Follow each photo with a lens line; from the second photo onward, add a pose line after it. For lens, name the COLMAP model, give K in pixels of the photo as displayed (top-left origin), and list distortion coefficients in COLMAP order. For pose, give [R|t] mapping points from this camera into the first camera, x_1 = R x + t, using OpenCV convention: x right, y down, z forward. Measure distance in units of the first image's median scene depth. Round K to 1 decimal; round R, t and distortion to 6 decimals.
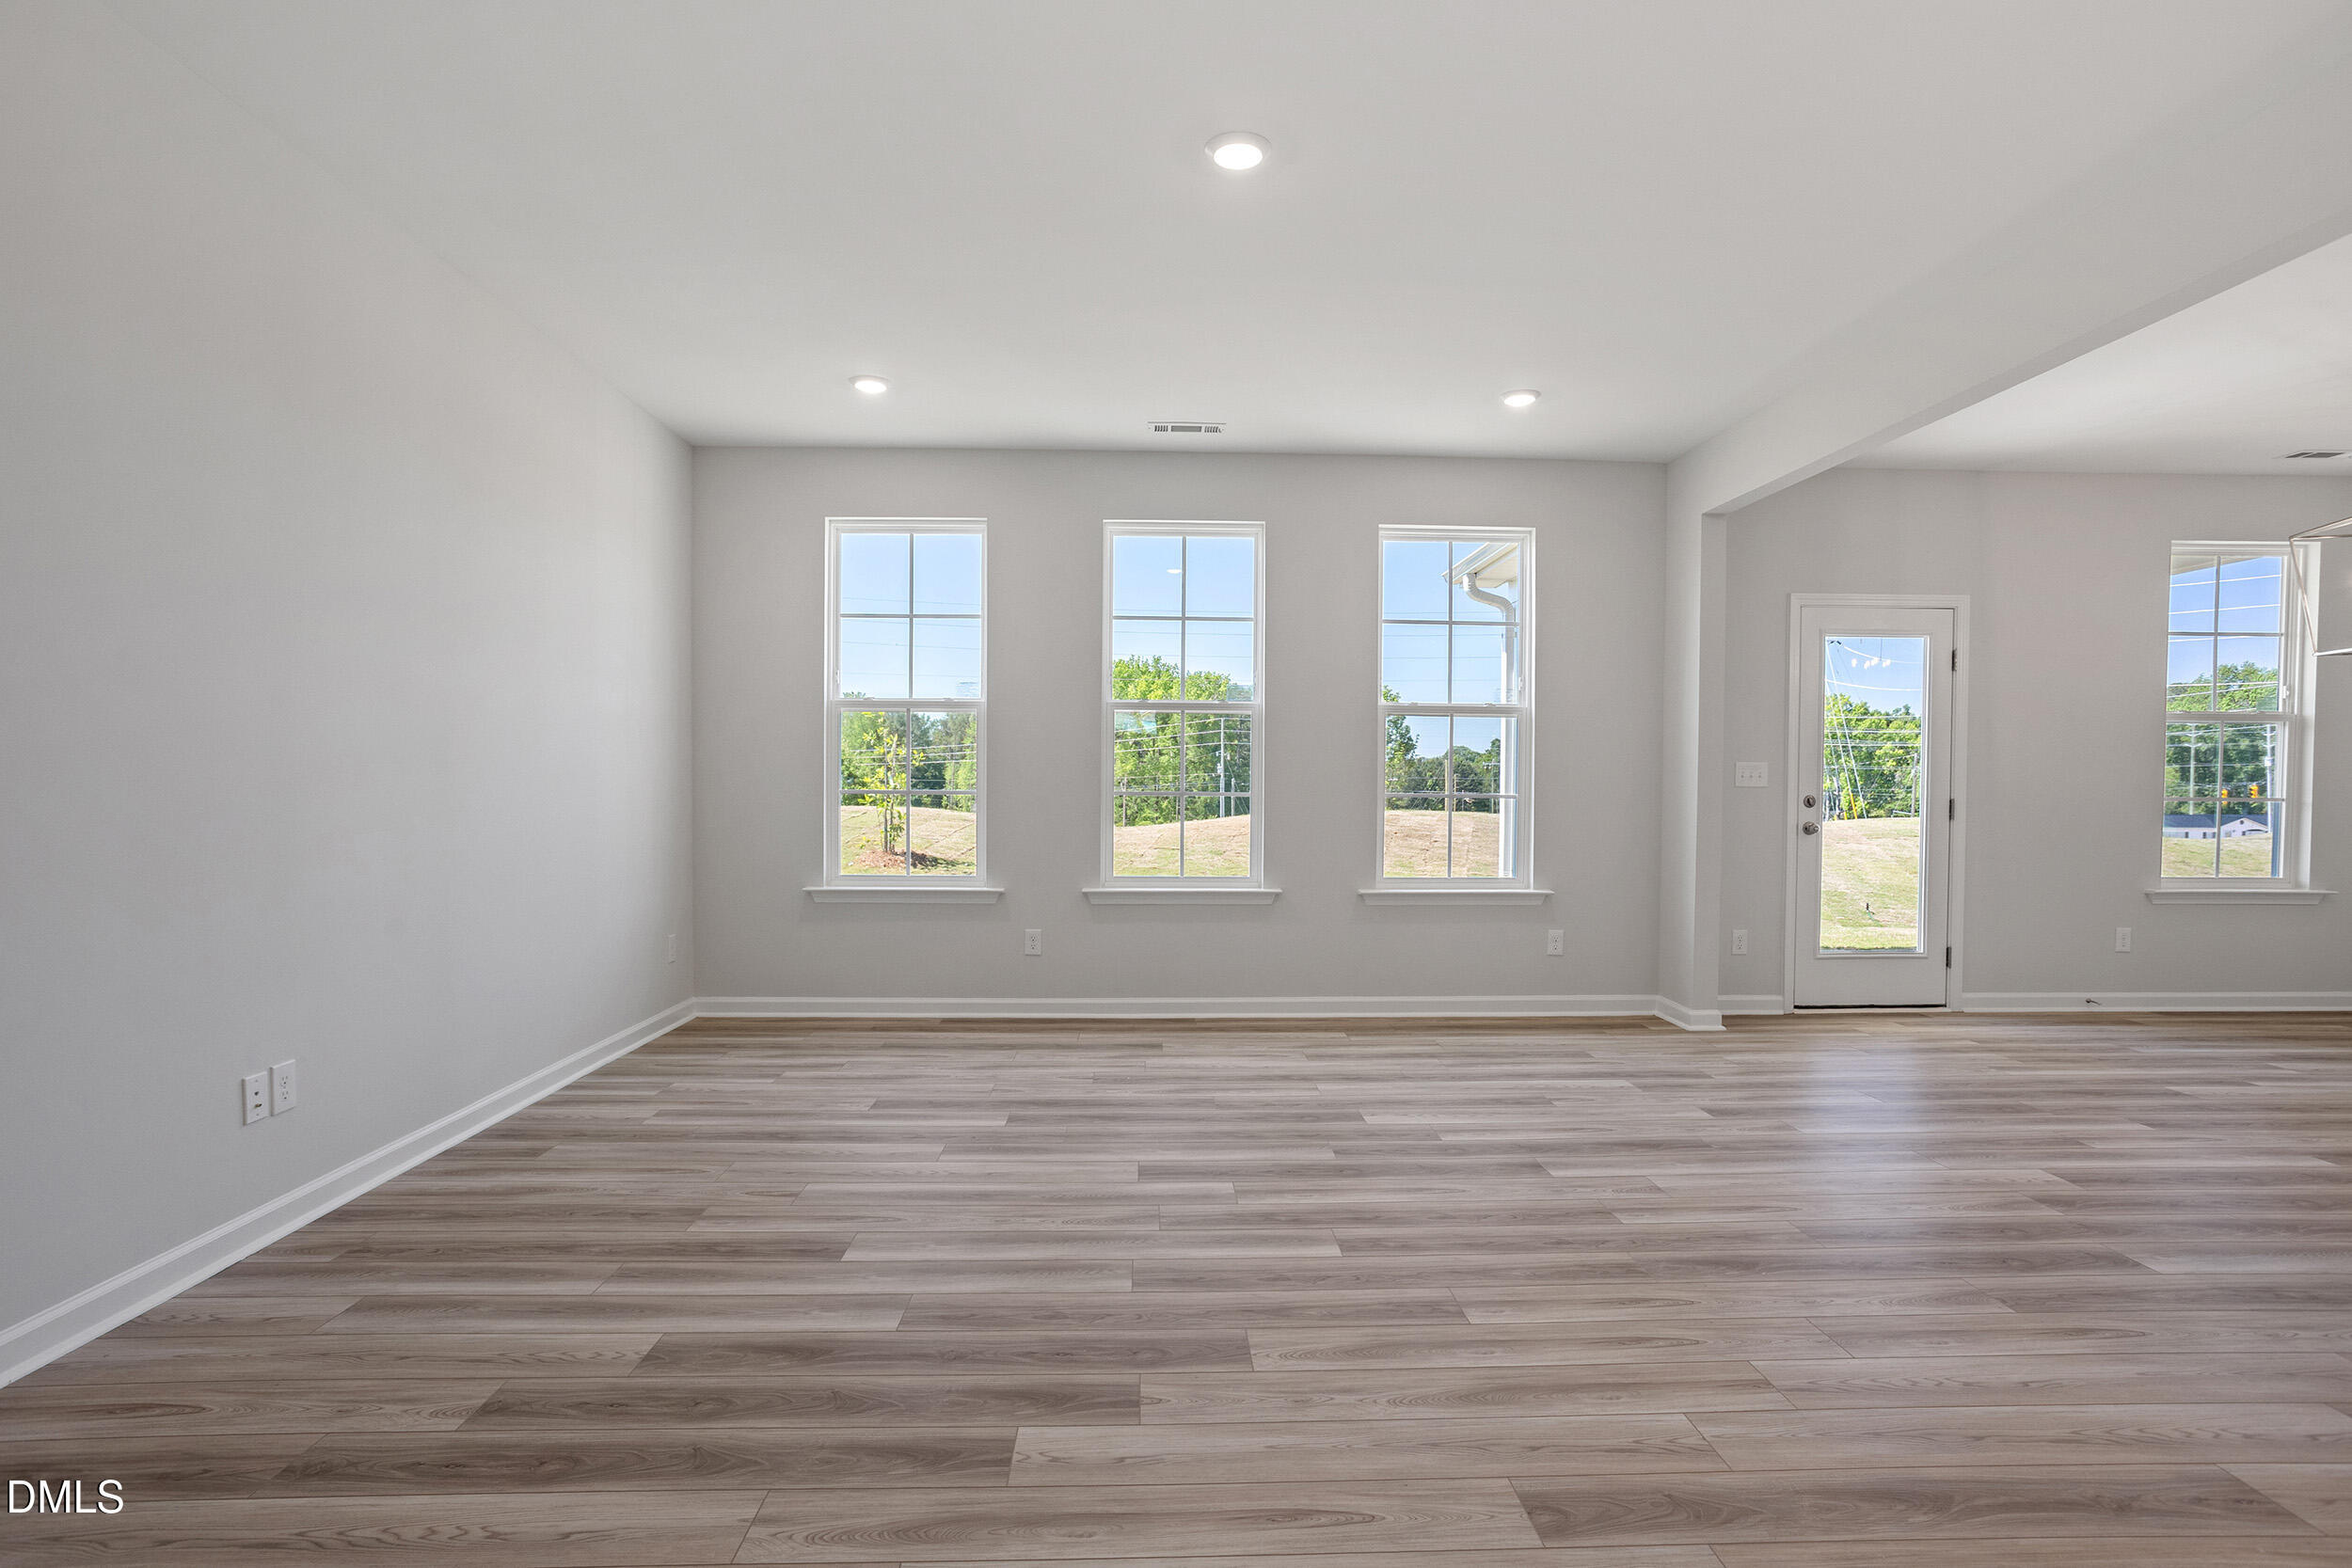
lens RADIAL K [[1150.0, 0, 1179.9], [0, 1150.0, 817.2], [0, 0, 1]] dist [-0.060328, 0.036653]
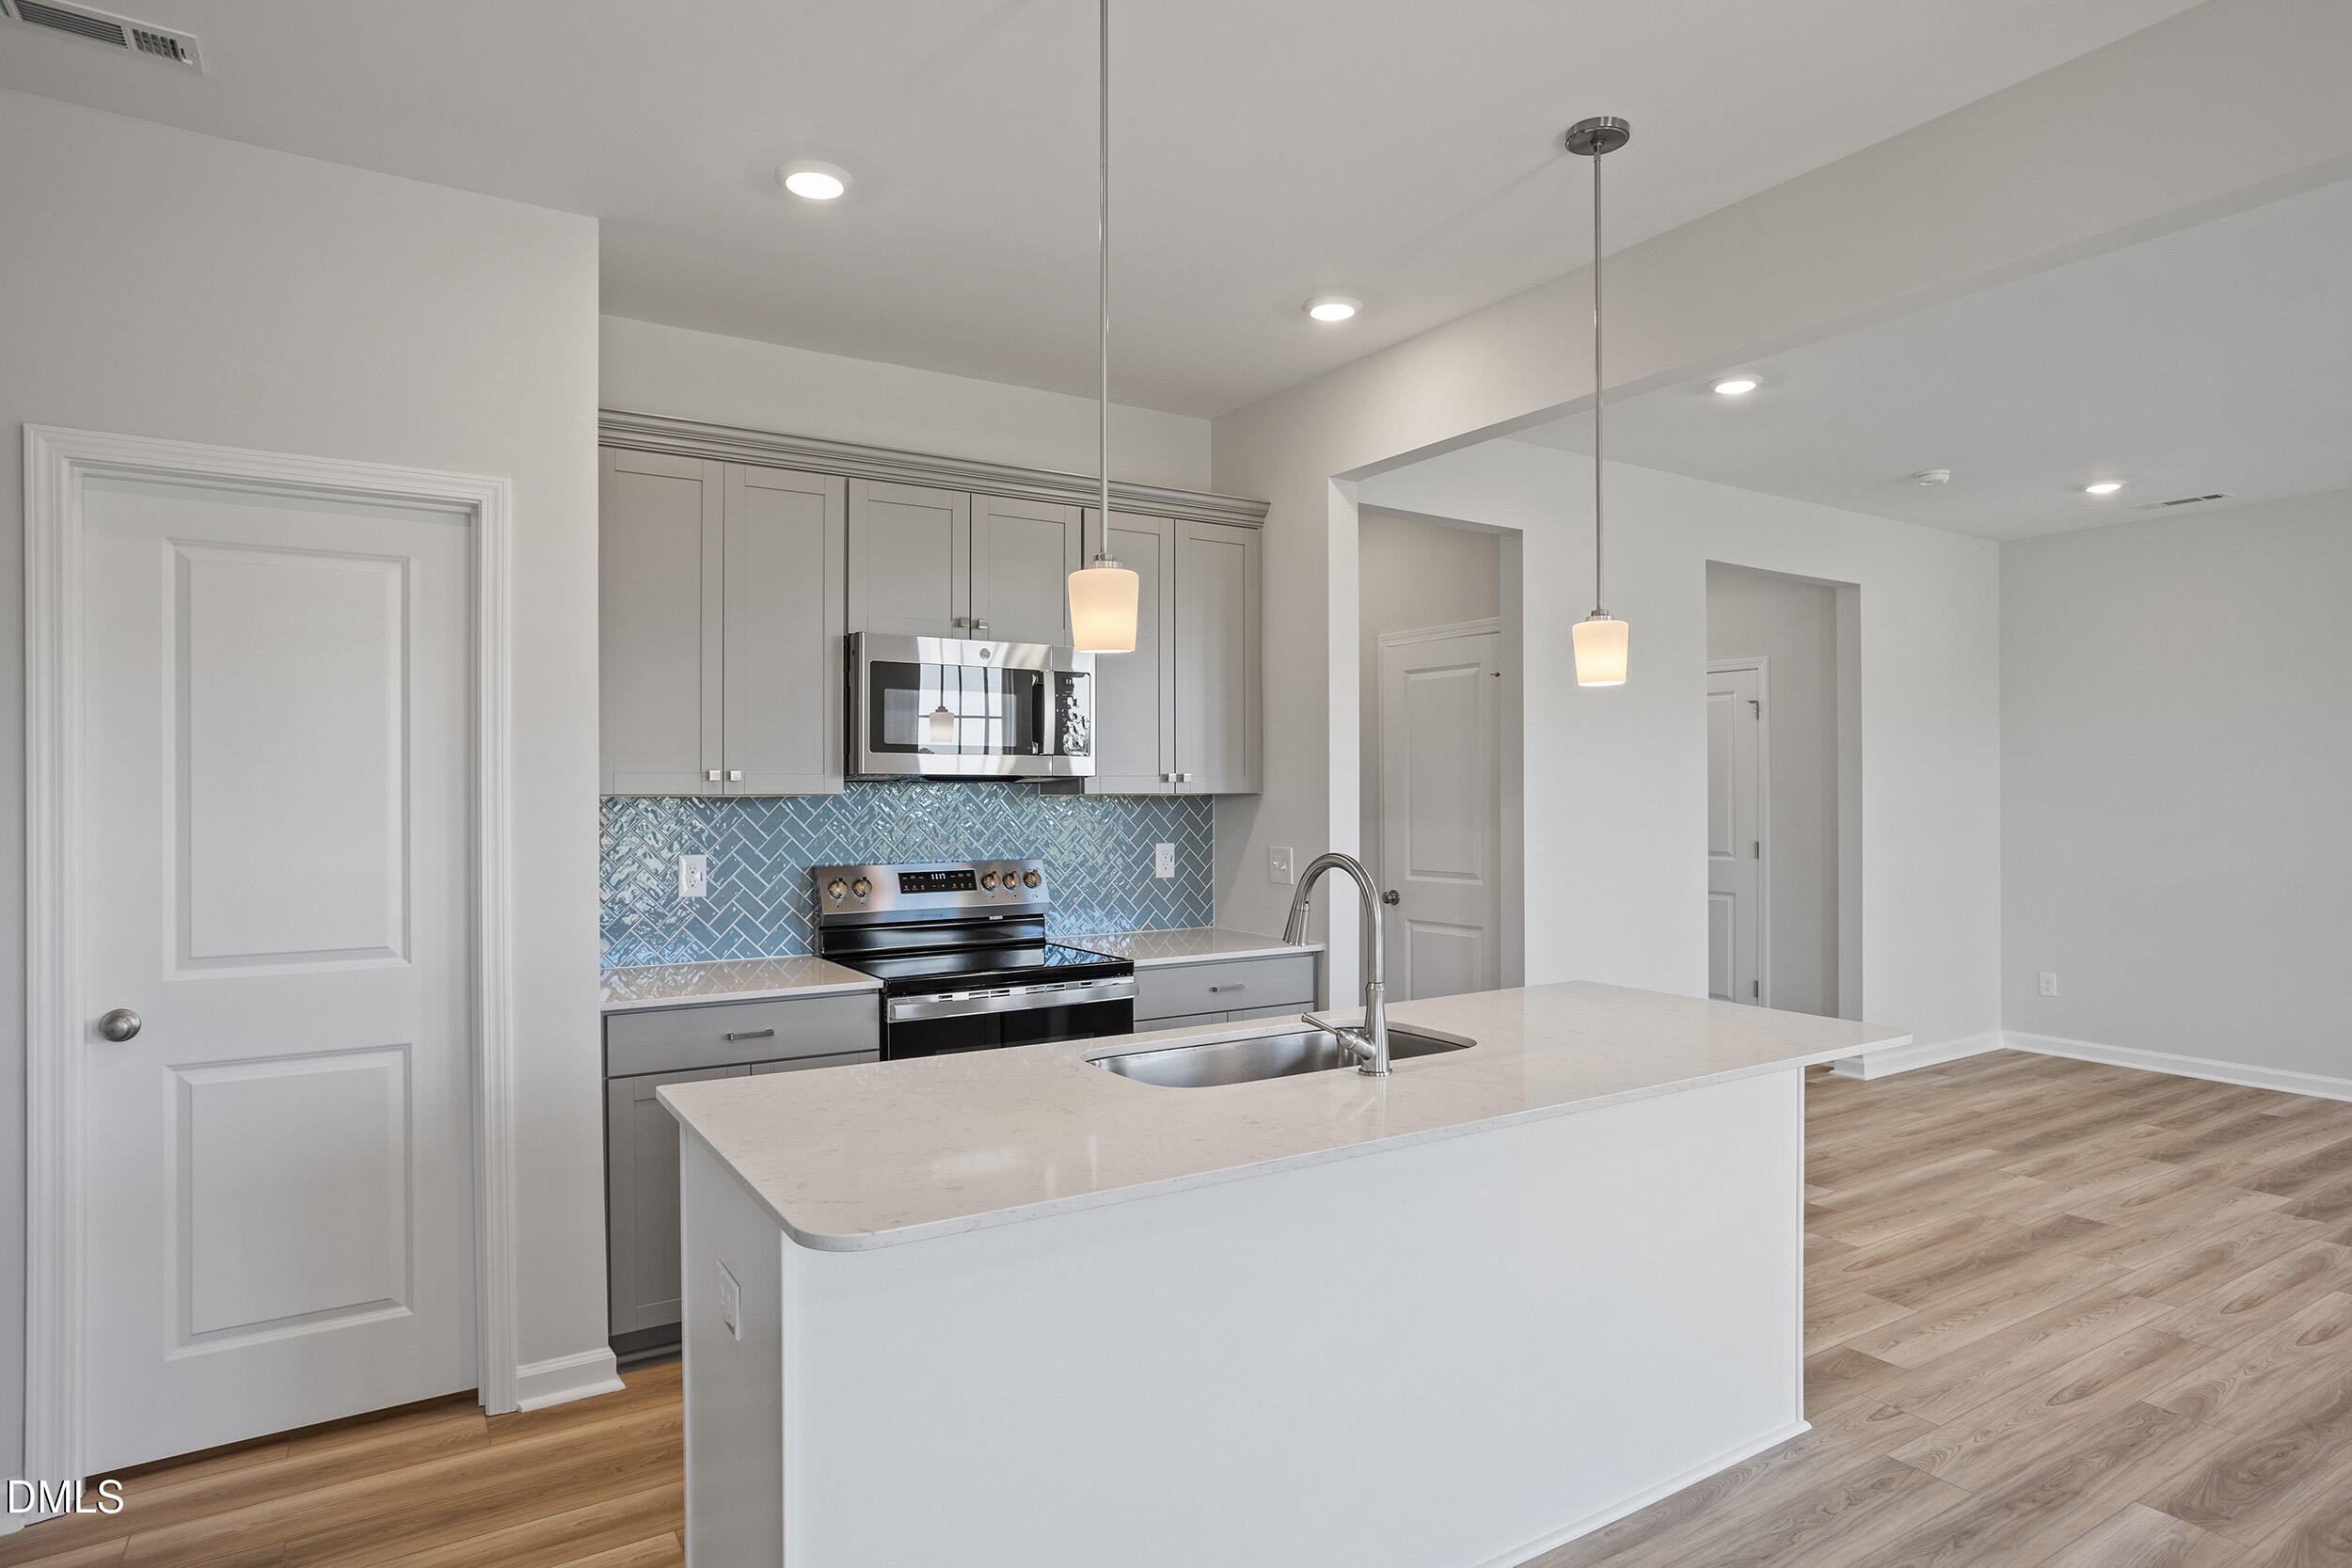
lens RADIAL K [[1303.4, 0, 1175.2], [0, 1303.4, 791.7], [0, 0, 1]] dist [-0.045592, 0.033431]
pose [[-0.862045, -0.002253, -0.506826, 0.979168], [-0.017521, 0.999525, 0.025359, -0.064609], [0.506528, 0.030741, -0.861675, 0.716209]]
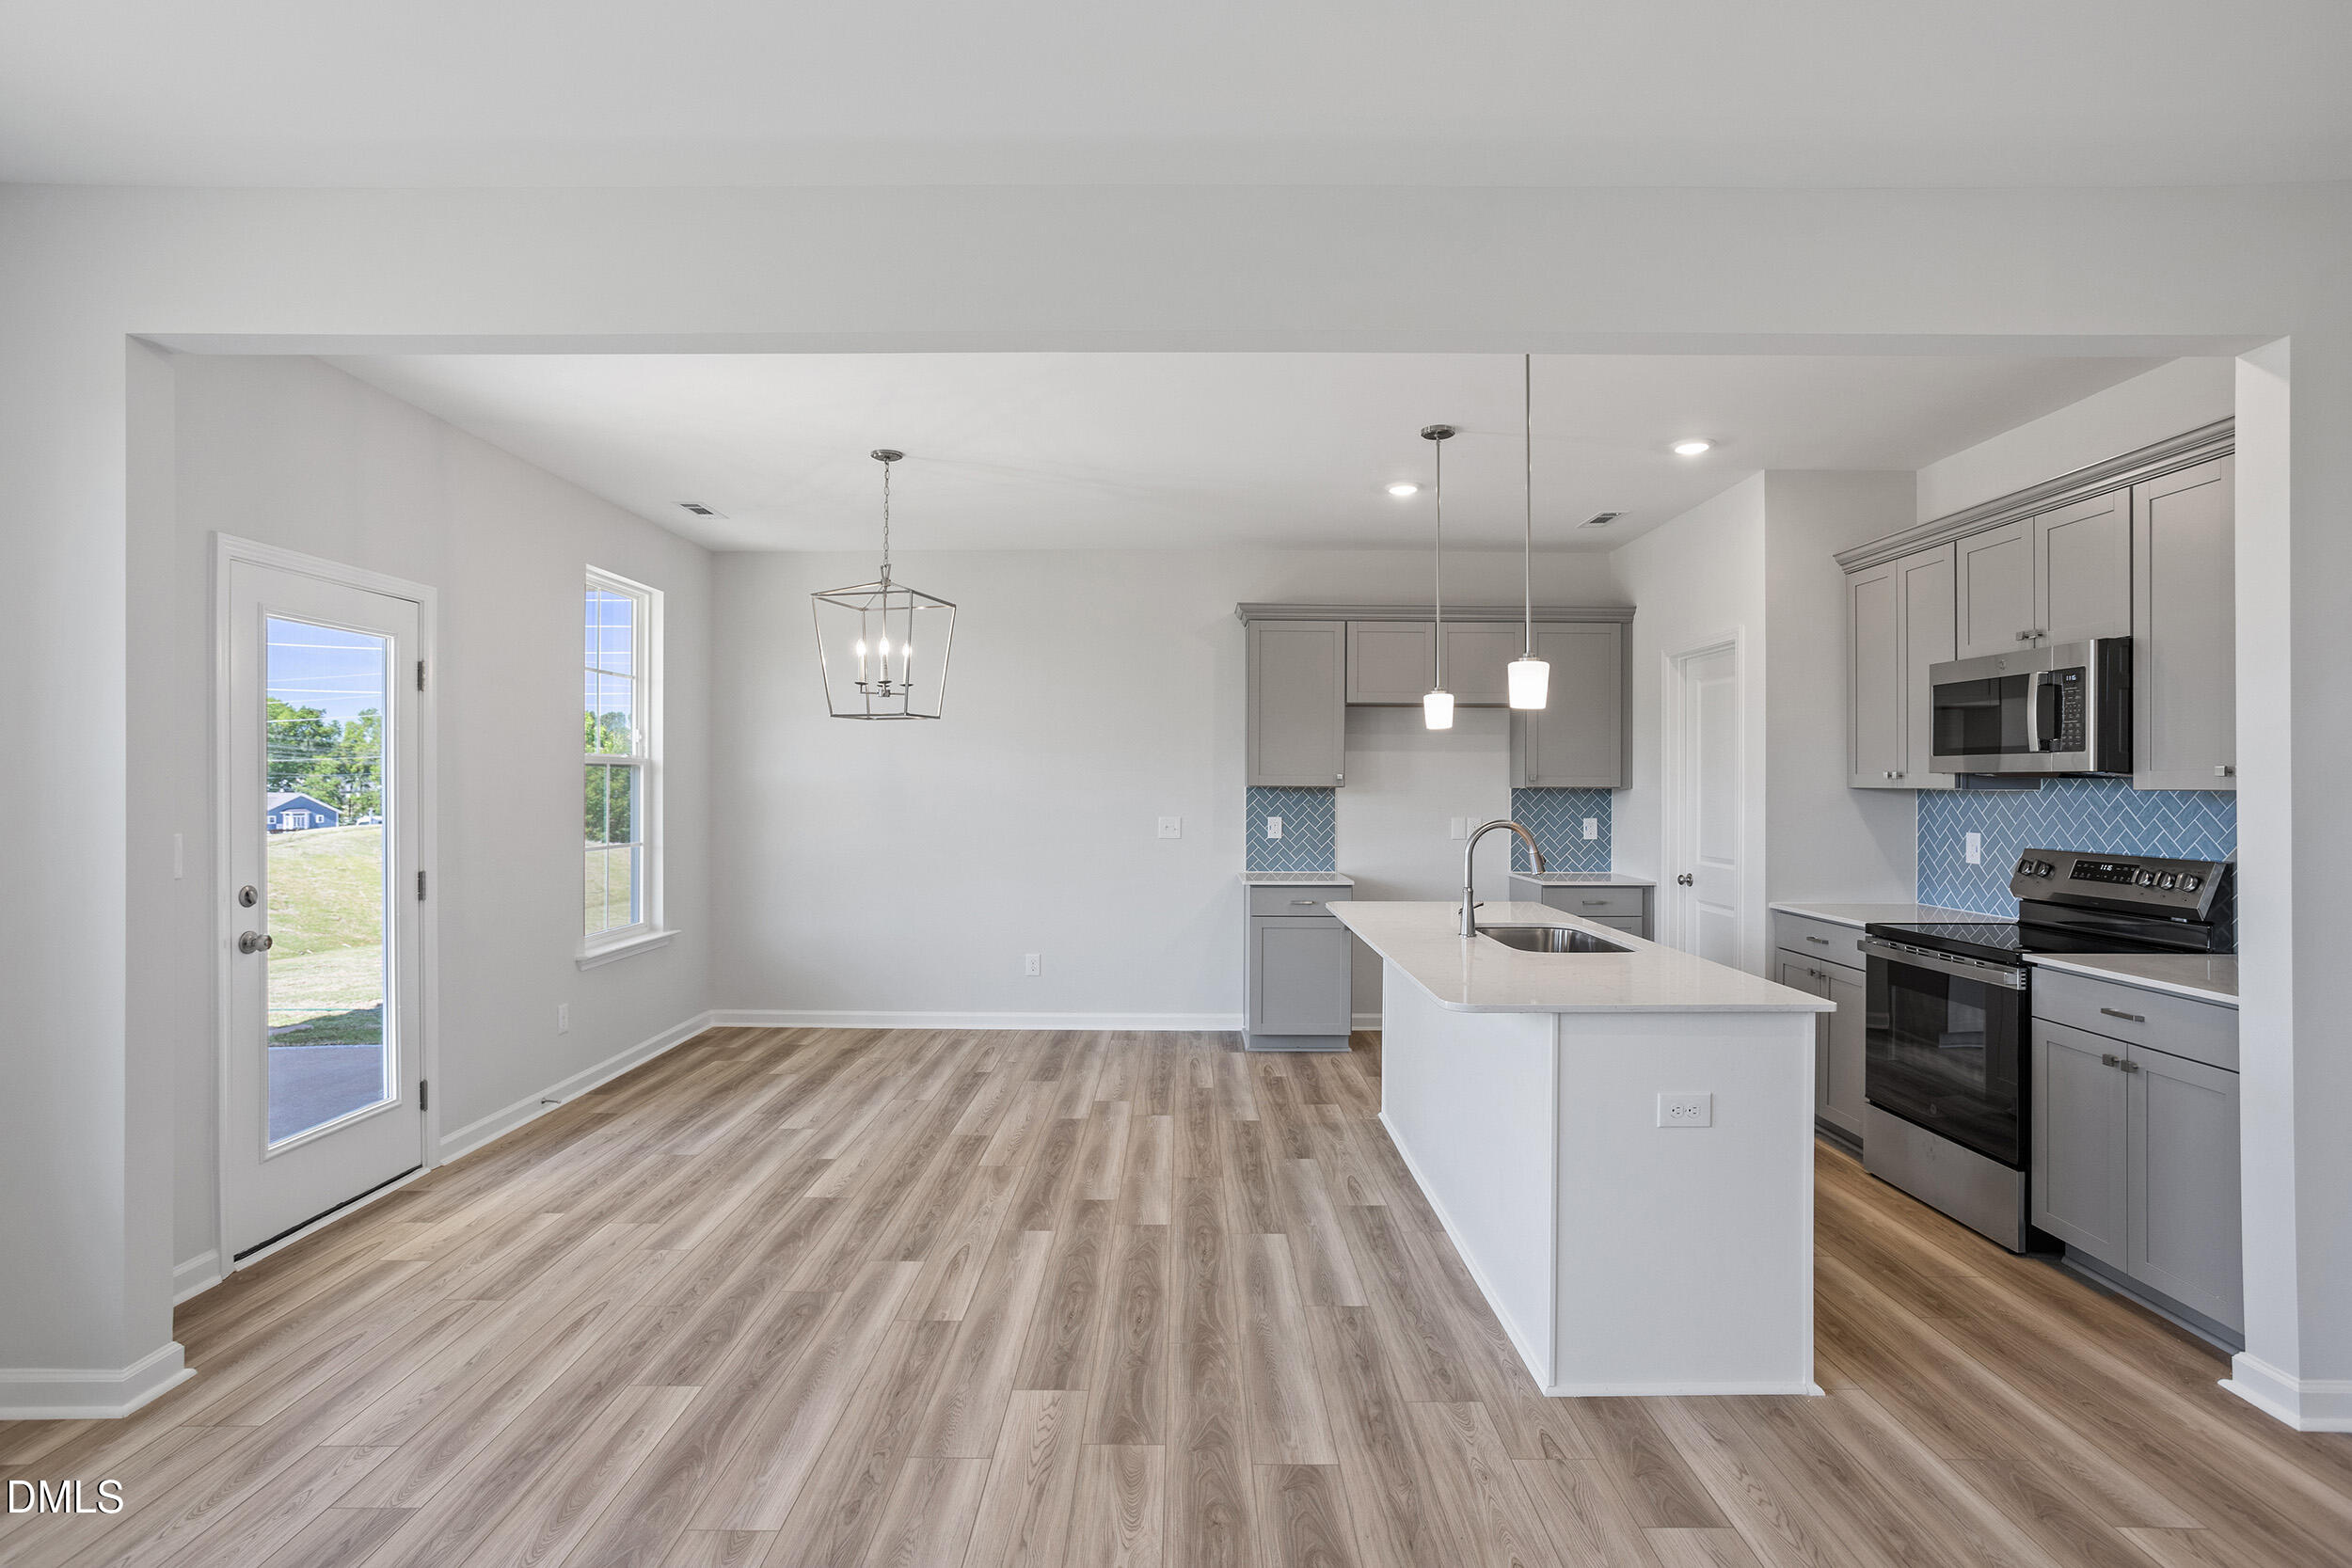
lens RADIAL K [[1141.5, 0, 1176.0], [0, 1141.5, 784.0], [0, 0, 1]] dist [-0.054996, 0.034043]
pose [[0.037160, -0.003766, 0.999302, 0.001109], [0.028931, 0.999578, 0.002691, -0.063070], [-0.998890, 0.028811, 0.037253, 0.535040]]
